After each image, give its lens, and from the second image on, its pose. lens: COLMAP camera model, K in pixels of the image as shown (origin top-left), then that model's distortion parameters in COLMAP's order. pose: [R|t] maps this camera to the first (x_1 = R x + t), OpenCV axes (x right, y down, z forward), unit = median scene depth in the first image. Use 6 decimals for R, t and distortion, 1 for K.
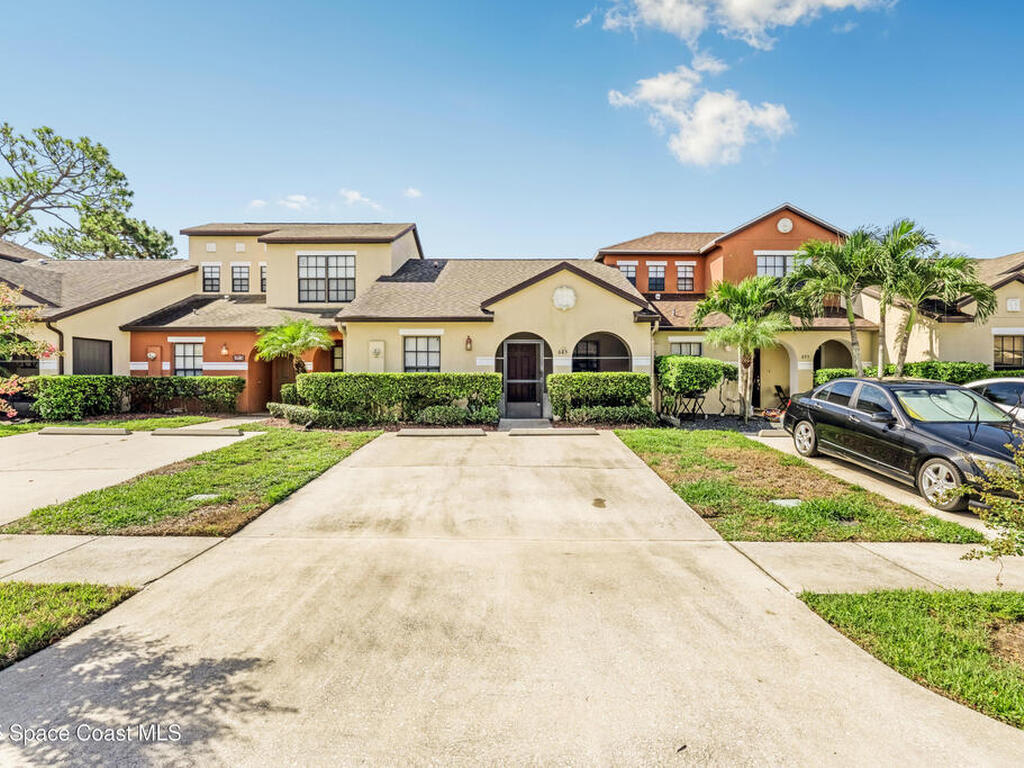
lens RADIAL K [[538.9, 0, 522.0], [0, 538.9, 369.4], [0, 0, 1]] dist [-0.004370, -0.000919]
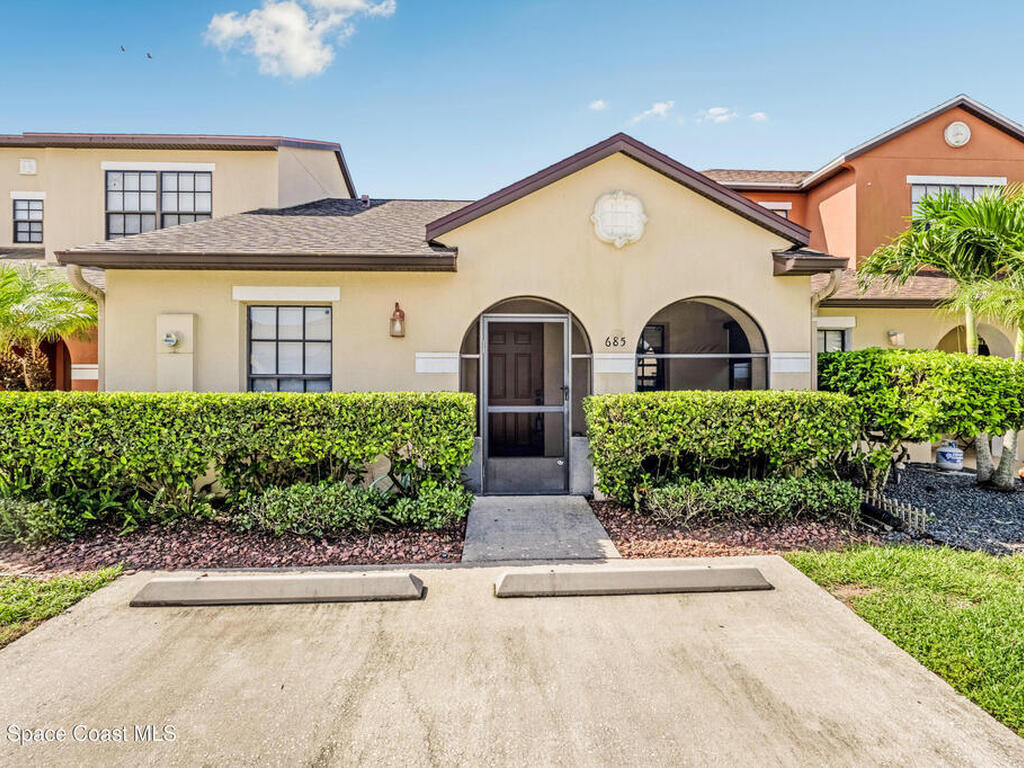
lens RADIAL K [[538.9, 0, 522.0], [0, 538.9, 369.4], [0, 0, 1]] dist [-0.004370, -0.000919]
pose [[0.999083, 0.001316, 0.042795, -0.018535], [-0.001169, 0.999993, -0.003462, -0.008533], [-0.042799, 0.003409, 0.999078, 0.564710]]
